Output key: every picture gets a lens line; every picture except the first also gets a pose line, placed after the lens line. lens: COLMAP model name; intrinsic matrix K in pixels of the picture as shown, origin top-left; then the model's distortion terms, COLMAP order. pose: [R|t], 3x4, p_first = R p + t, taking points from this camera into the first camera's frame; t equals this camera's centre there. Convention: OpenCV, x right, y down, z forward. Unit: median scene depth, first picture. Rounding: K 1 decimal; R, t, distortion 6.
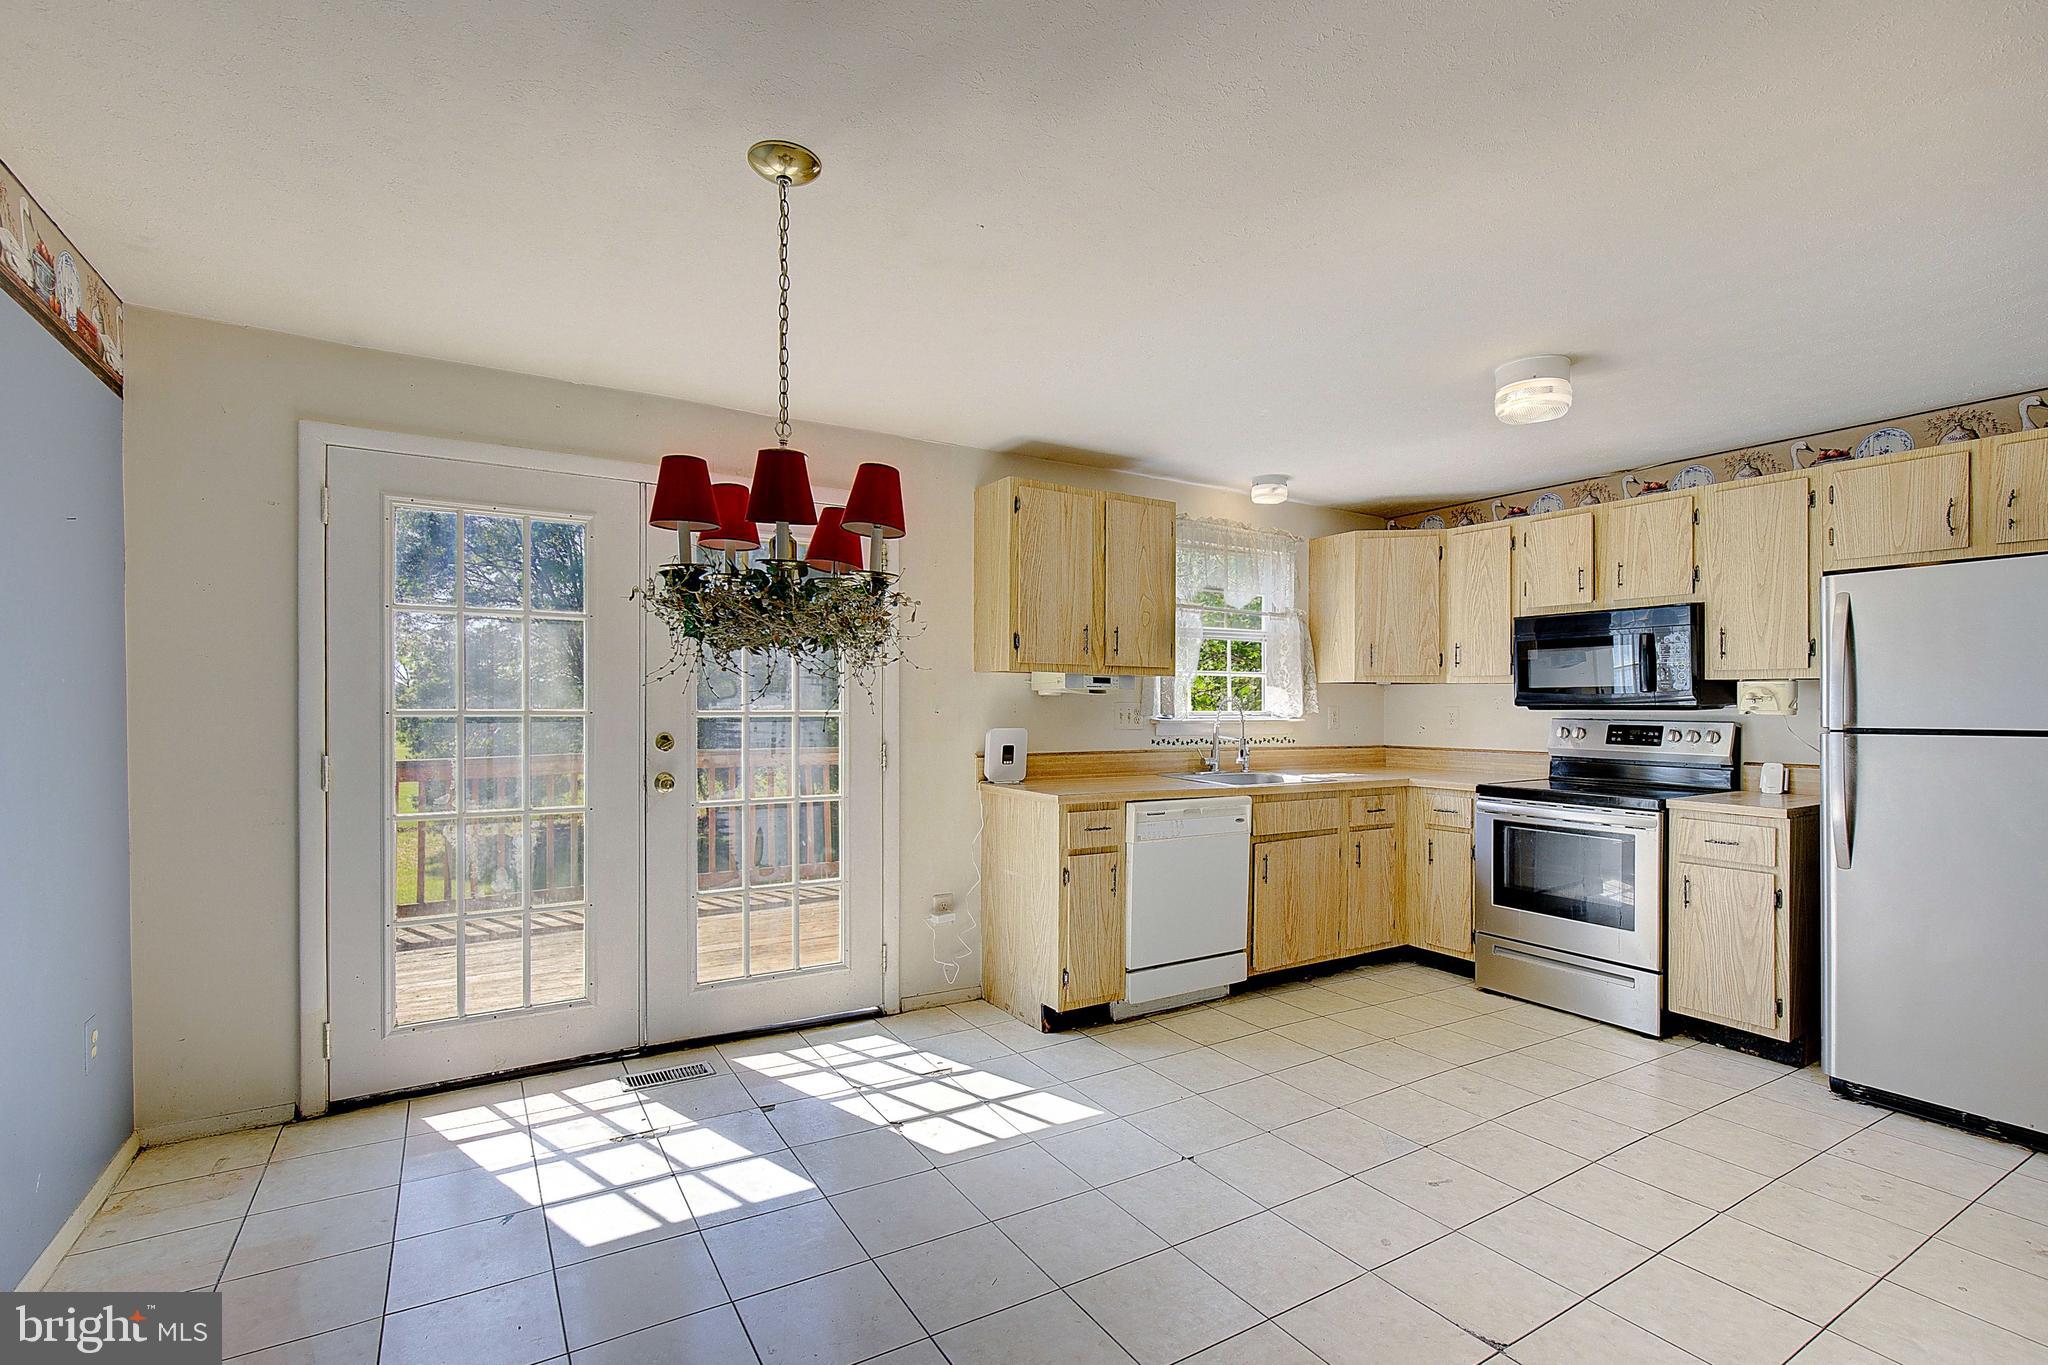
lens RADIAL K [[952.2, 0, 1034.2], [0, 952.2, 708.6], [0, 0, 1]] dist [-0.009265, -0.000118]
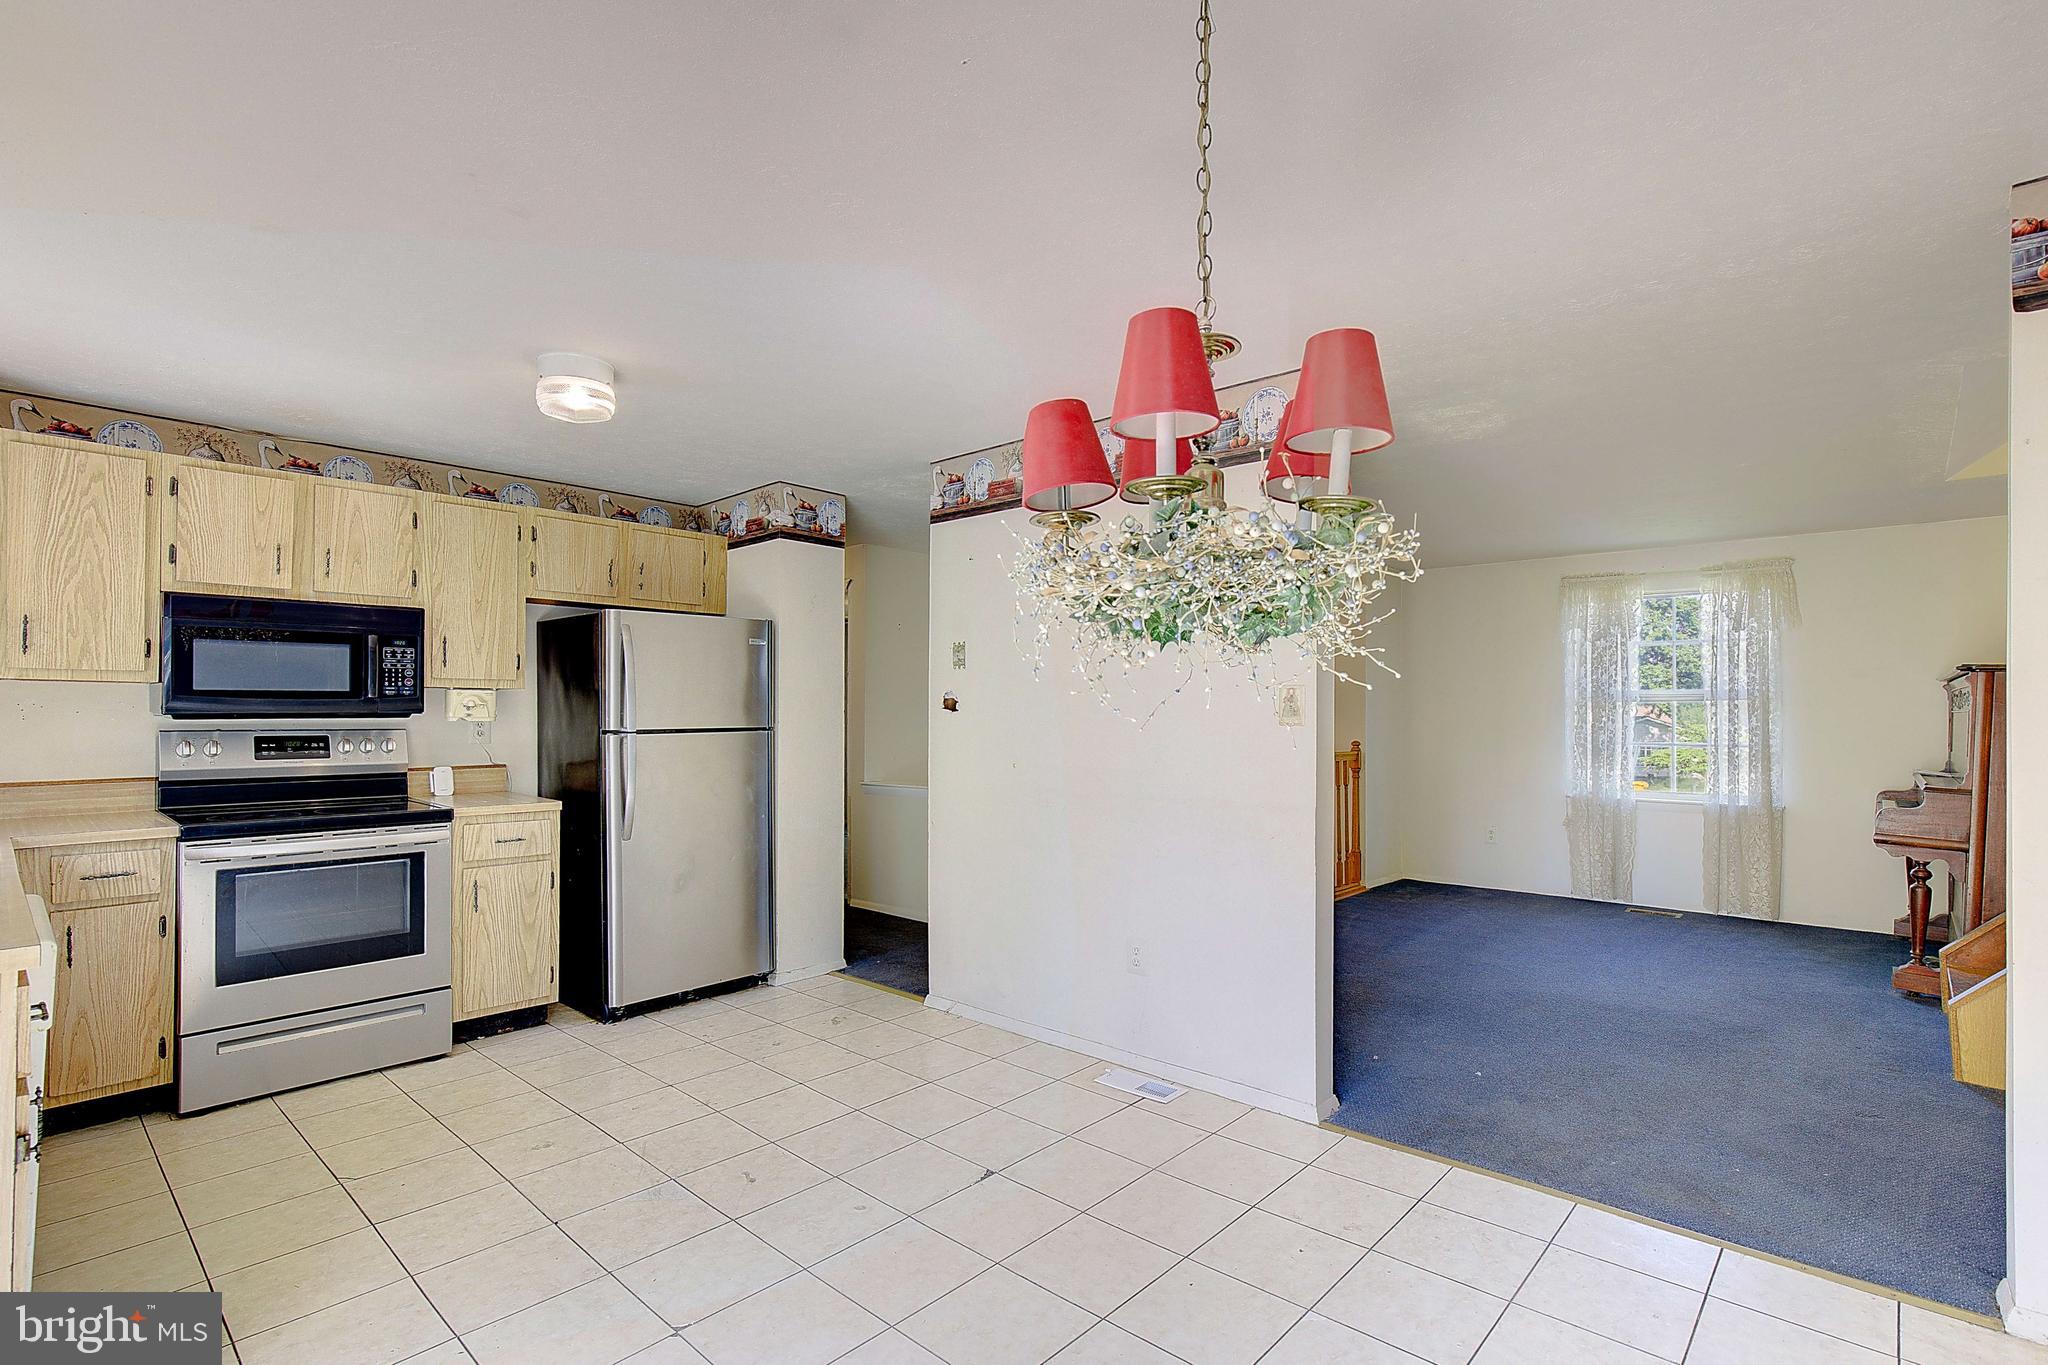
lens RADIAL K [[952.2, 0, 1034.2], [0, 952.2, 708.6], [0, 0, 1]] dist [-0.009265, -0.000118]
pose [[-0.279697, 0.002665, 0.960085, -0.404934], [0.006954, 0.999976, -0.000750, -0.002148], [-0.960063, 0.006467, -0.279709, 0.630688]]
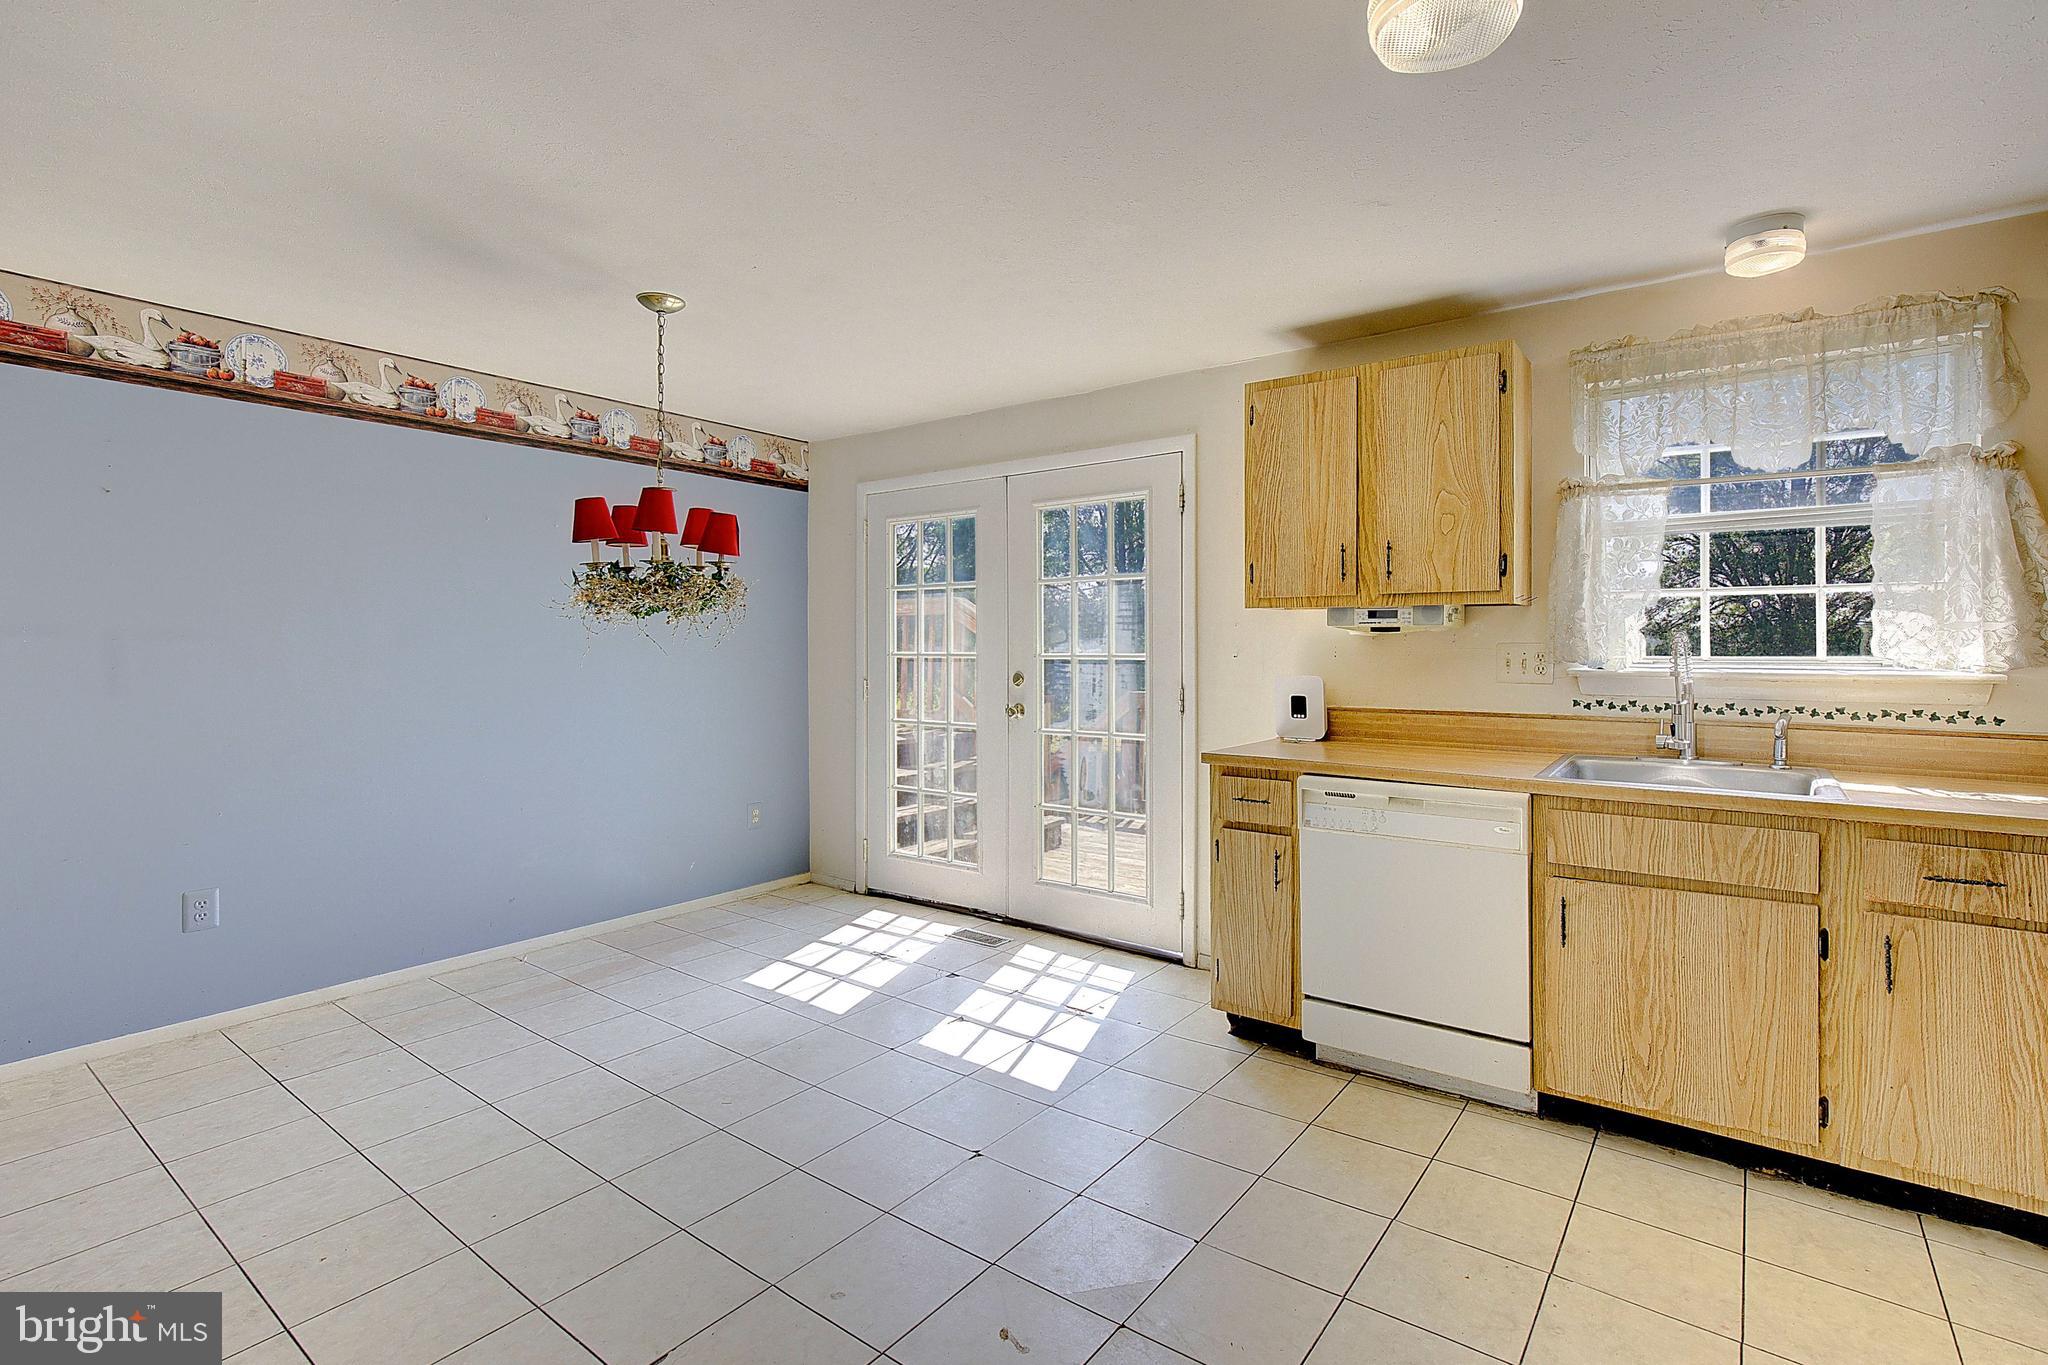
lens RADIAL K [[955.7, 0, 1022.9], [0, 955.7, 645.2], [0, 0, 1]] dist [-0.011951, 0.000085]
pose [[0.357241, -0.006763, -0.933988, 0.689130], [-0.001522, 0.999968, -0.007823, 0.000958], [0.934011, 0.004216, 0.357219, 0.480819]]
